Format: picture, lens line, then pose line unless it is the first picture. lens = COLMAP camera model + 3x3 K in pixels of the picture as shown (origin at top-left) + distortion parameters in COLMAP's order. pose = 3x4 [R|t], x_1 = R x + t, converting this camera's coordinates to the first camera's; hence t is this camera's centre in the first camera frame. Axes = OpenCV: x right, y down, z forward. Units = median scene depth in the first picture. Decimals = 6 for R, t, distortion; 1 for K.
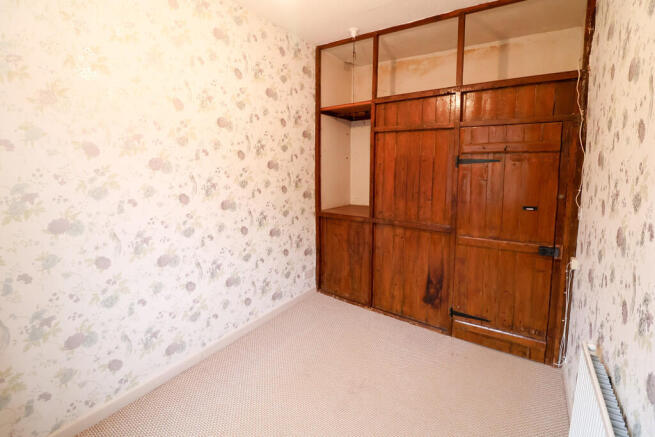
lens RADIAL K [[309.1, 0, 326.2], [0, 309.1, 210.8], [0, 0, 1]] dist [-0.010425, -0.000719]
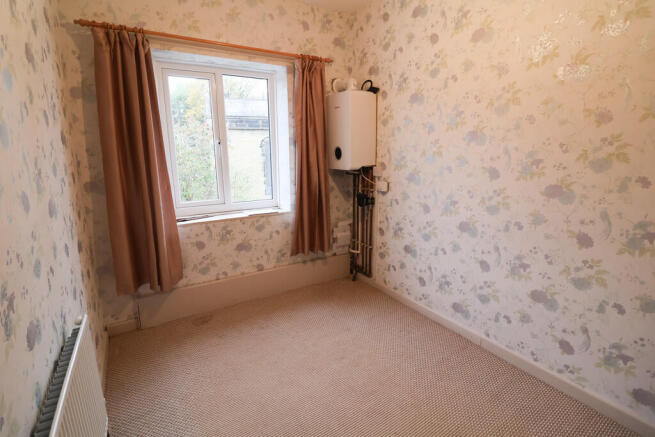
lens RADIAL K [[320.6, 0, 326.0], [0, 320.6, 205.2], [0, 0, 1]] dist [-0.001027, -0.000629]
pose [[-0.435409, 0.184878, -0.881045, 0.583956], [-0.099125, 0.962888, 0.251039, -0.128651], [0.894759, 0.196638, -0.400924, 0.884783]]
